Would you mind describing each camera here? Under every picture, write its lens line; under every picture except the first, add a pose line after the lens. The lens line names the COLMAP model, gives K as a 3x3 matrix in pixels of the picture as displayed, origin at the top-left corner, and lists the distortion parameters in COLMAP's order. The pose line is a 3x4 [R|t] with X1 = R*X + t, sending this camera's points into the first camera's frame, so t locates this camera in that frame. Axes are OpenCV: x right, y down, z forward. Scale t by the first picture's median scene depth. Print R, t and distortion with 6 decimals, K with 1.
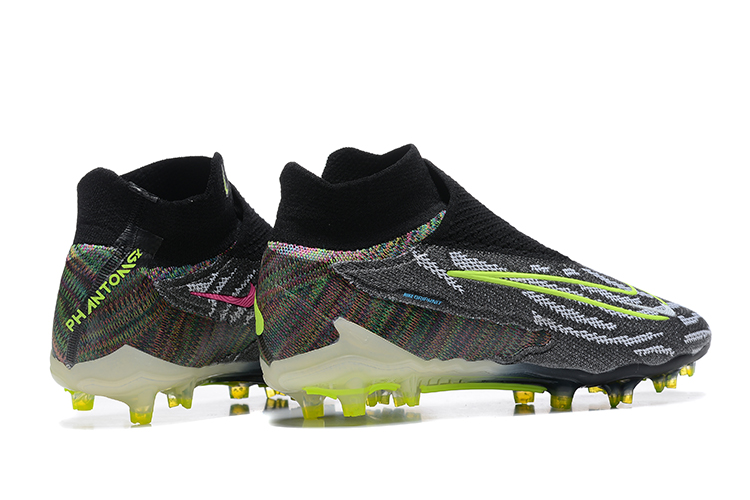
lens RADIAL K [[1950.8, 0, 375.0], [0, 1950.8, 250.0], [0, 0, 1]] dist [0.056353, 0.685971]
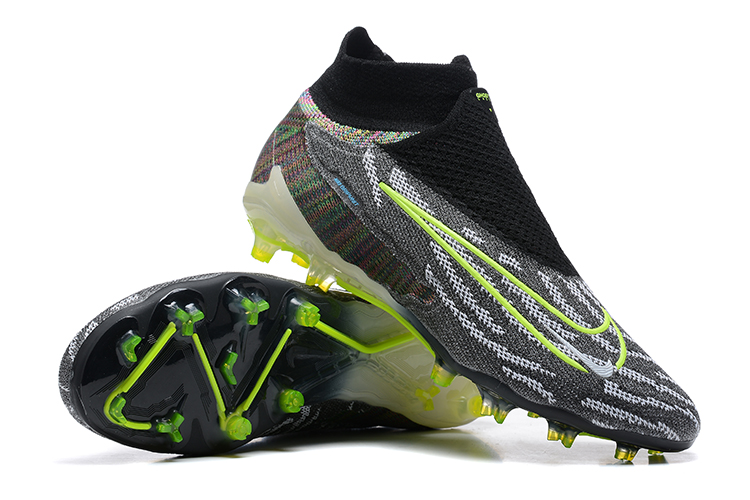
lens RADIAL K [[1950.8, 0, 375.0], [0, 1950.8, 250.0], [0, 0, 1]] dist [0.056353, 0.685971]
pose [[0.501699, 0.456554, -0.734749, 0.756036], [-0.446653, 0.864116, 0.231957, -0.181919], [0.740810, 0.211805, 0.637448, 0.370219]]
